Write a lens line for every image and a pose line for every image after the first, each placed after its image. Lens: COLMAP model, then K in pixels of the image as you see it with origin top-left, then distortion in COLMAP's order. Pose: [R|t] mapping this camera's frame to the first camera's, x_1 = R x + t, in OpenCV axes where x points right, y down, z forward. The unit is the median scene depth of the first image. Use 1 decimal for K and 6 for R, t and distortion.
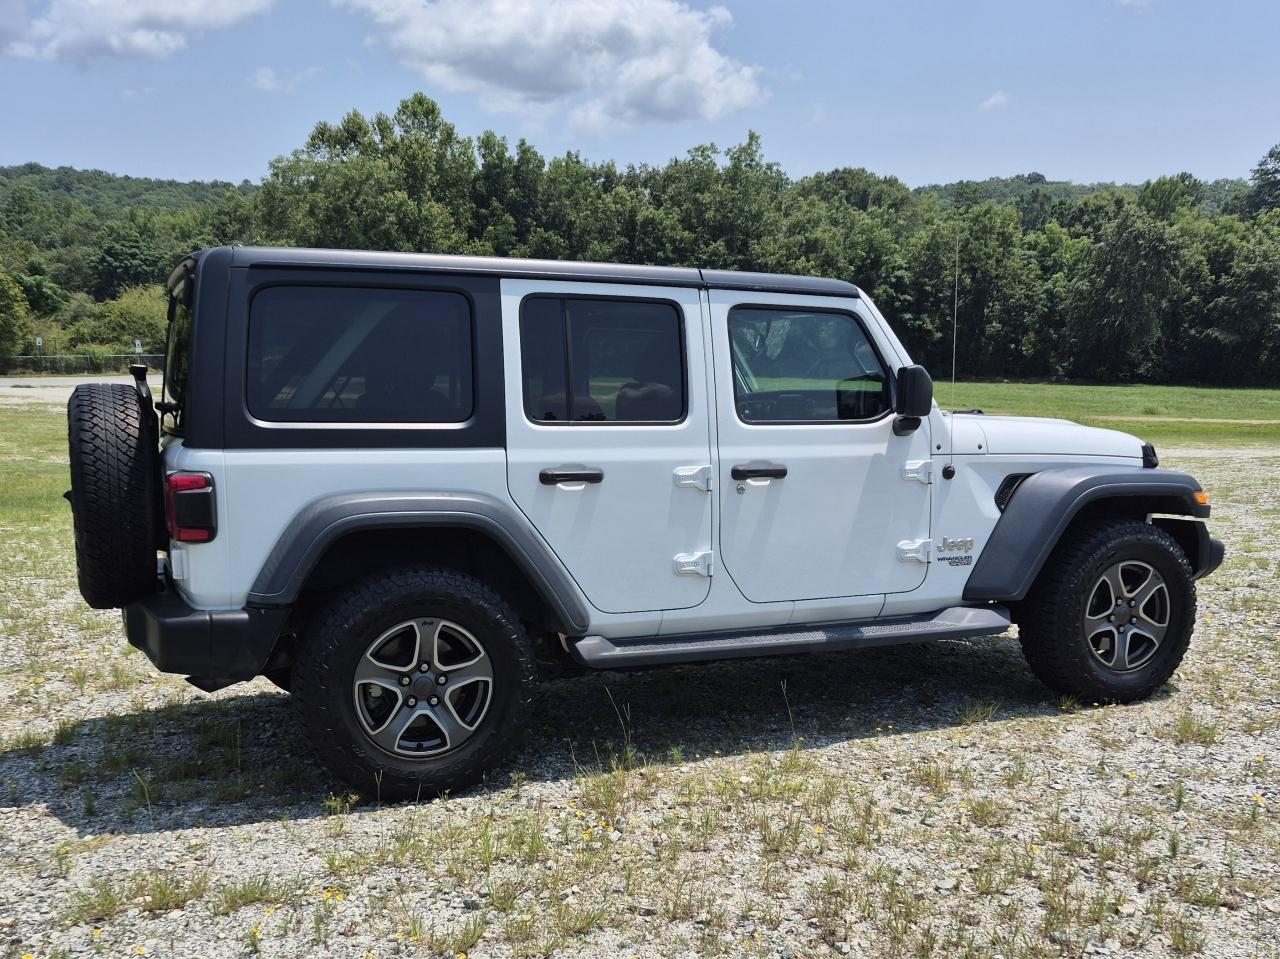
lens RADIAL K [[1730.2, 0, 683.6], [0, 1730.2, 487.7], [0, 0, 1]] dist [0.247727, -0.642348]
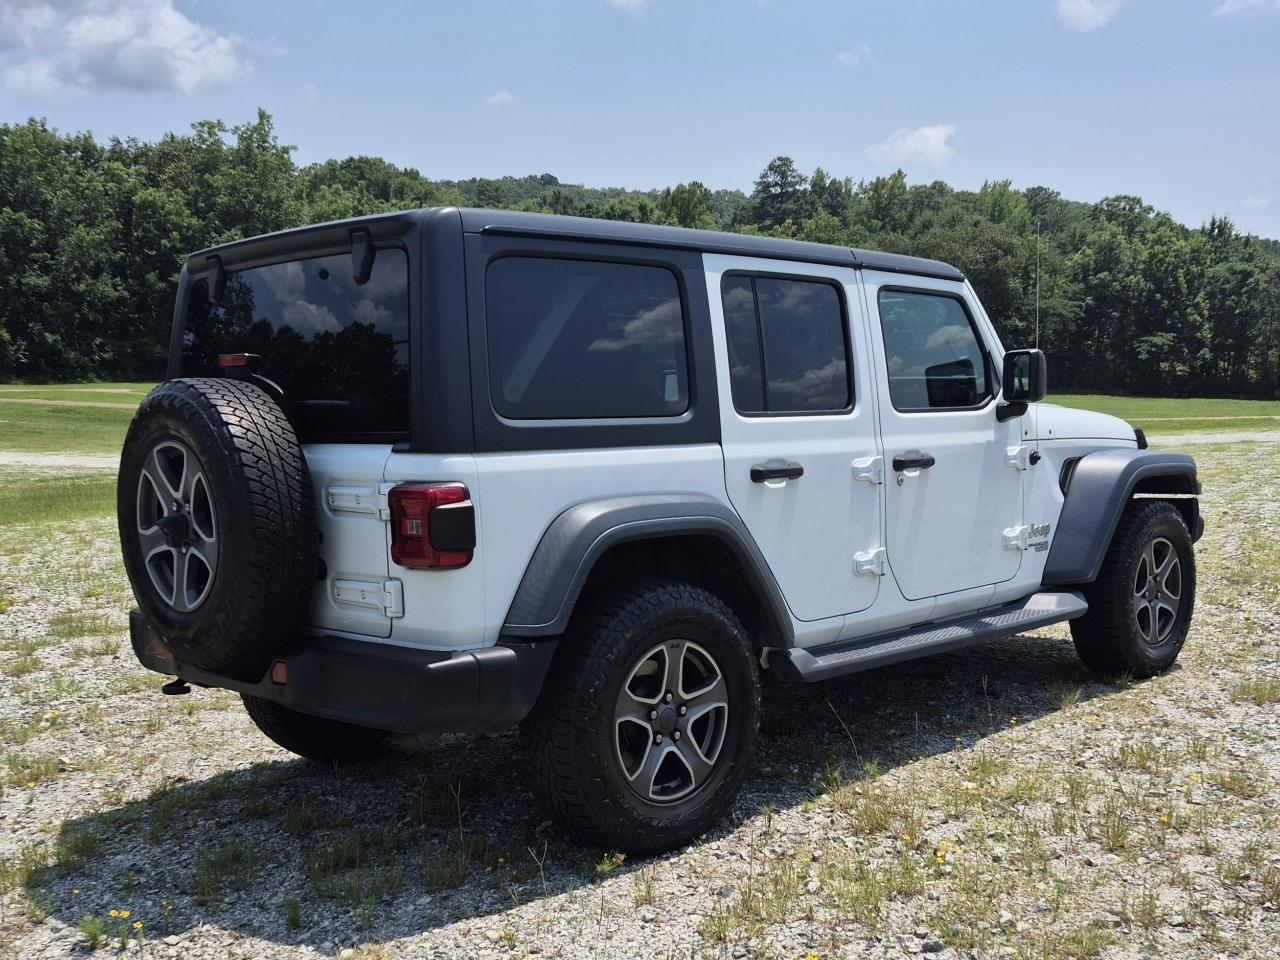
lens RADIAL K [[1763.4, 0, 754.0], [0, 1763.4, 480.8], [0, 0, 1]] dist [0.261901, -0.514916]
pose [[0.886363, -0.039513, 0.461301, -0.444606], [0.045355, 0.998970, -0.001581, -0.001310], [-0.460763, 0.022324, 0.887242, 0.167695]]
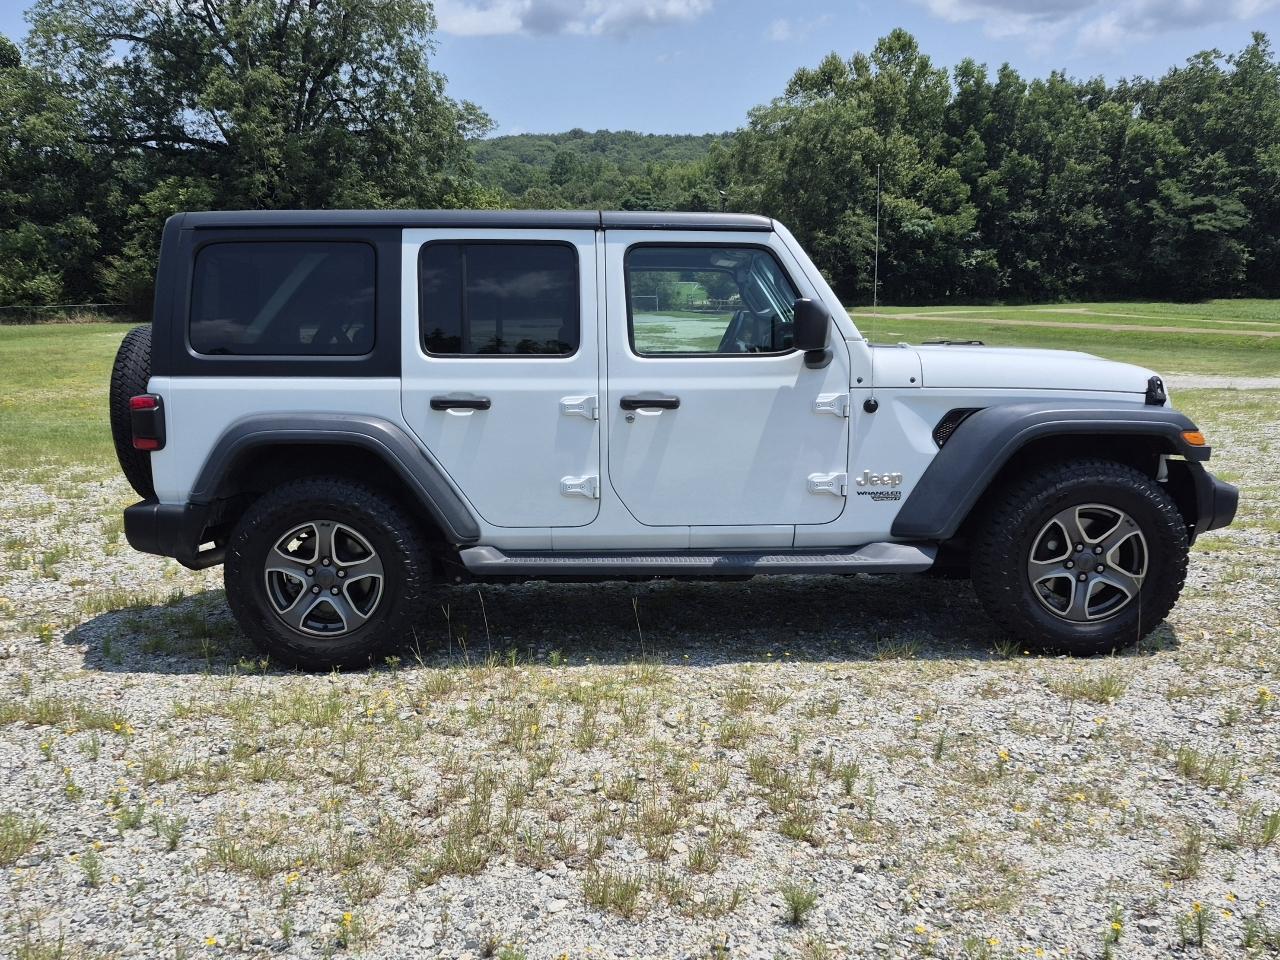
lens RADIAL K [[1679.2, 0, 532.6], [0, 1679.2, 497.5], [0, 0, 1]] dist [0.235973, -0.618978]
pose [[0.854402, 0.044168, -0.517731, 0.485584], [-0.019297, 0.998391, 0.053328, -0.004331], [0.519254, -0.035573, 0.853880, 0.077831]]
